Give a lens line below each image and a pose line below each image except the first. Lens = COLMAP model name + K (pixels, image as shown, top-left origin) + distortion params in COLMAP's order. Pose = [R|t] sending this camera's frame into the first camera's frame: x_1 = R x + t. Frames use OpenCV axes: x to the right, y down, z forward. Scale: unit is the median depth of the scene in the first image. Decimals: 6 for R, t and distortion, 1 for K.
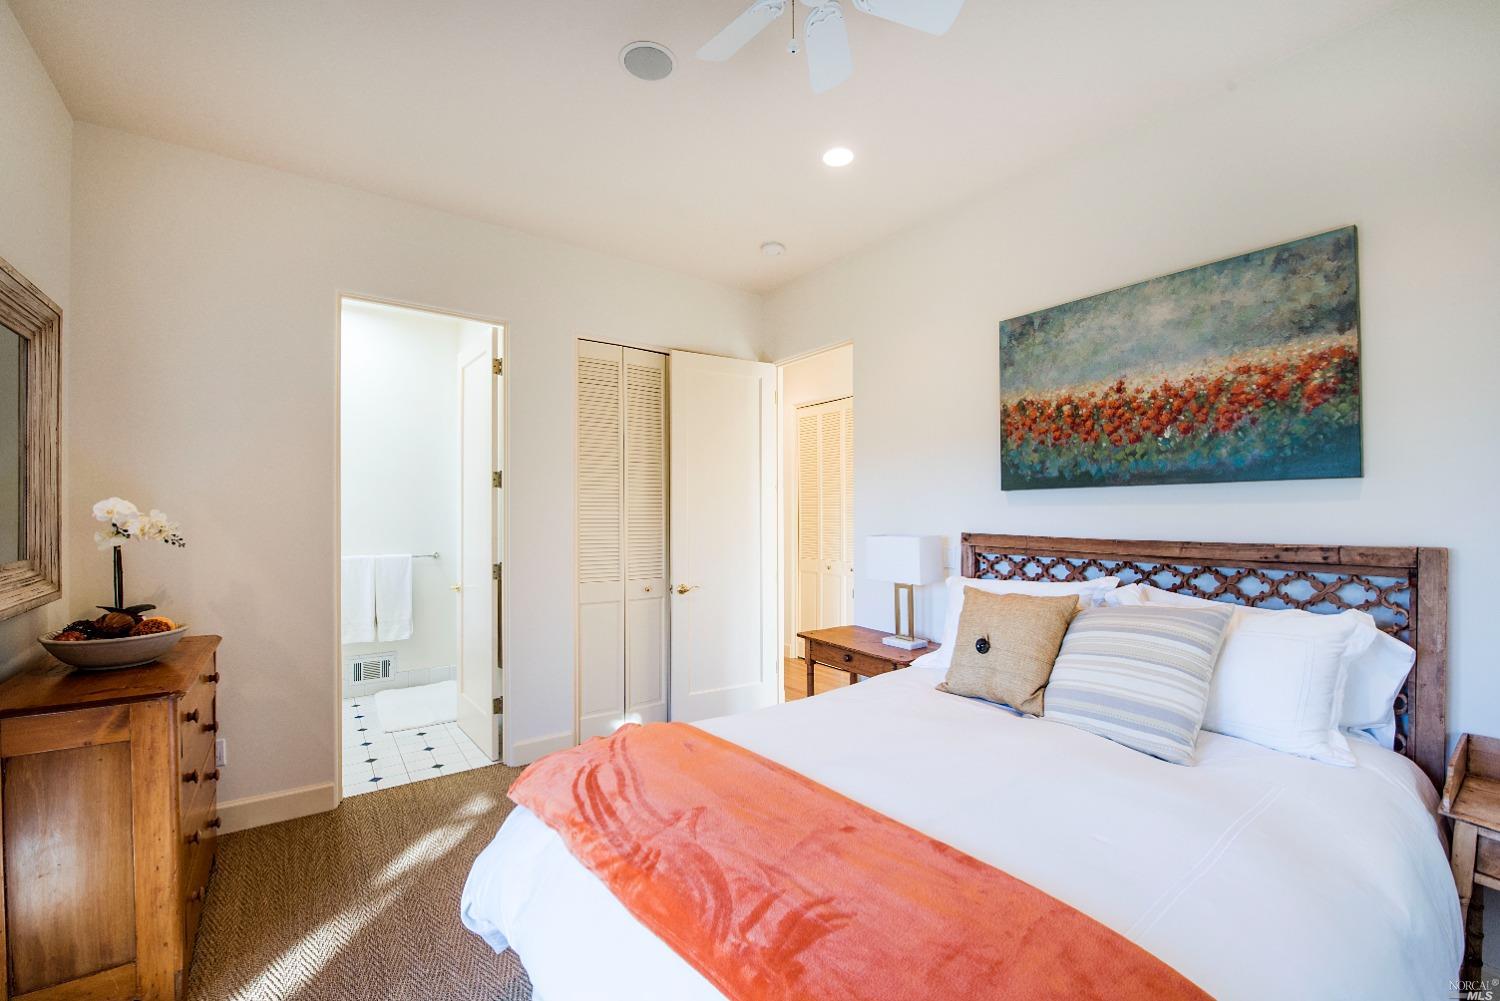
lens RADIAL K [[597.8, 0, 750.0], [0, 597.8, 510.9], [0, 0, 1]] dist [-0.020600, -0.000133]
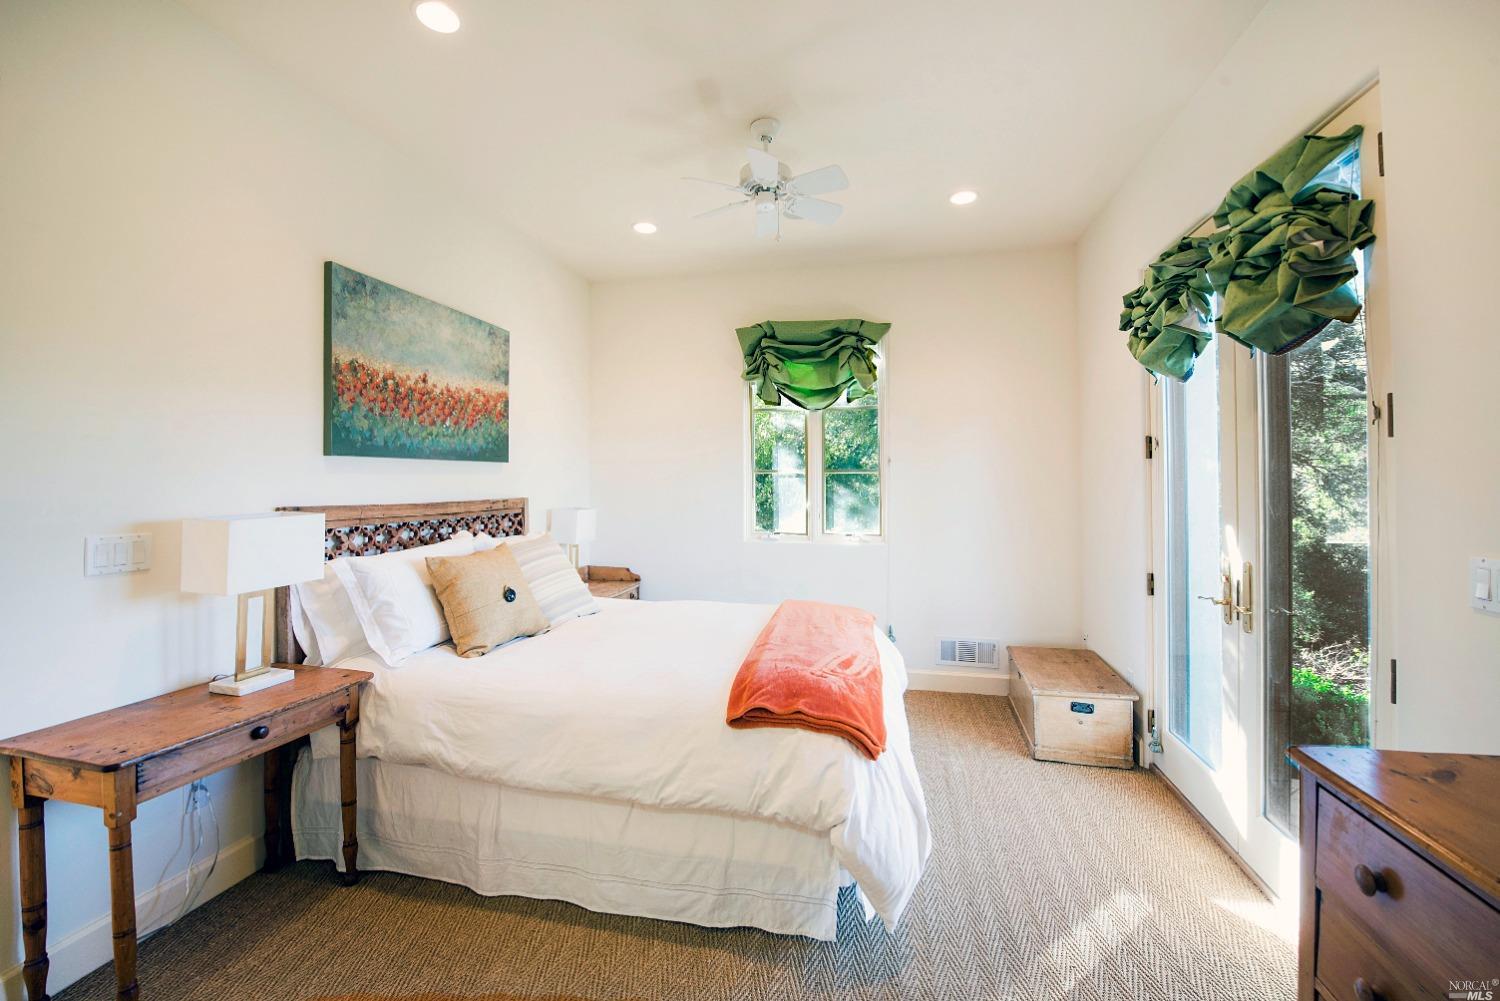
lens RADIAL K [[597.8, 0, 742.2], [0, 597.8, 476.7], [0, 0, 1]] dist [-0.020600, -0.000133]
pose [[-0.650884, 0.014916, 0.759031, -0.722169], [0.010100, 0.999889, -0.010988, 0.014634], [-0.759110, 0.000515, -0.650962, 1.282339]]
